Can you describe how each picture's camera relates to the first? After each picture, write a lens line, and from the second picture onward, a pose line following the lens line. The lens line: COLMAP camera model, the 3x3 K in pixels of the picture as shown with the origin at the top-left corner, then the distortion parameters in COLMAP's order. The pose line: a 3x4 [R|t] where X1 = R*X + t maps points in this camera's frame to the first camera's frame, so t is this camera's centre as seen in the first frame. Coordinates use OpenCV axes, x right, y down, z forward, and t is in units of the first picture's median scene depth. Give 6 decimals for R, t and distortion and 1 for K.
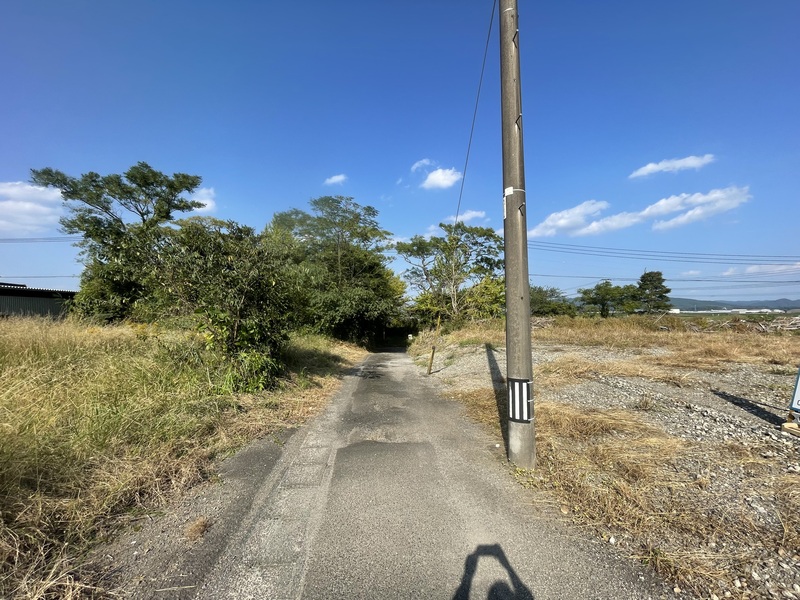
lens RADIAL K [[327.5, 0, 399.5], [0, 327.5, 299.4], [0, 0, 1]] dist [0.002149, 0.000406]
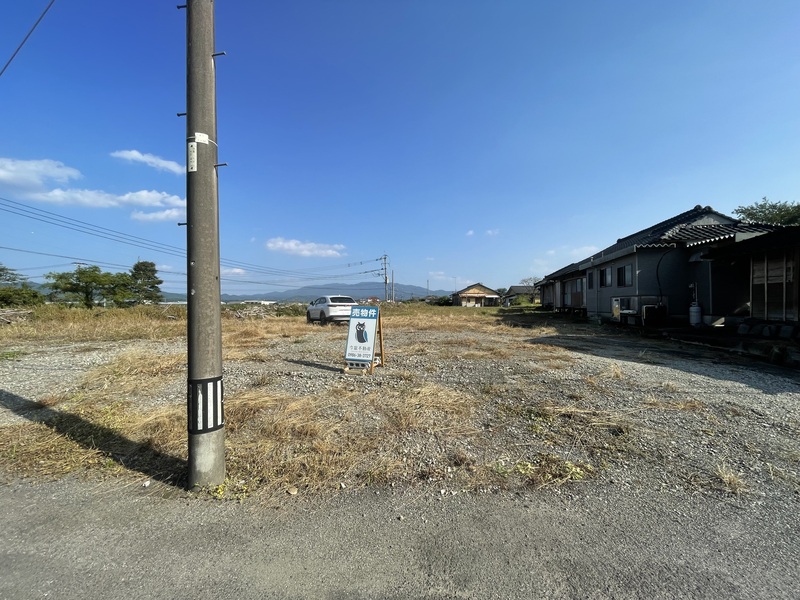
lens RADIAL K [[327.5, 0, 399.5], [0, 327.5, 299.4], [0, 0, 1]] dist [0.002149, 0.000406]
pose [[0.214753, 0.018119, 0.976500, -0.030383], [-0.045190, 0.998941, -0.008598, 0.003413], [-0.975622, -0.042281, 0.215344, 0.035793]]
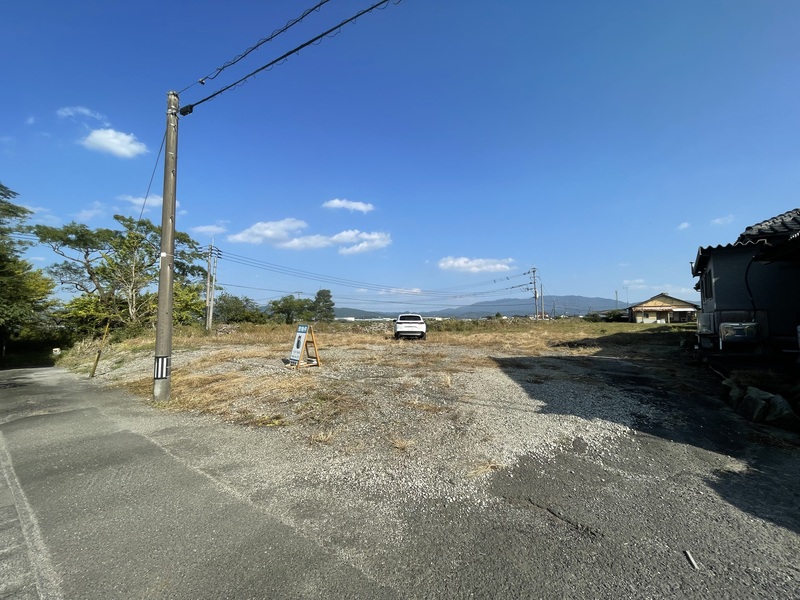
lens RADIAL K [[333.9, 0, 396.7], [0, 333.9, 299.5], [0, 0, 1]] dist [0.003849, 0.000871]
pose [[0.674763, 0.047940, 0.736476, -0.014060], [-0.032327, 0.998850, -0.035400, -0.005093], [-0.737326, 0.000079, 0.675537, -0.118105]]
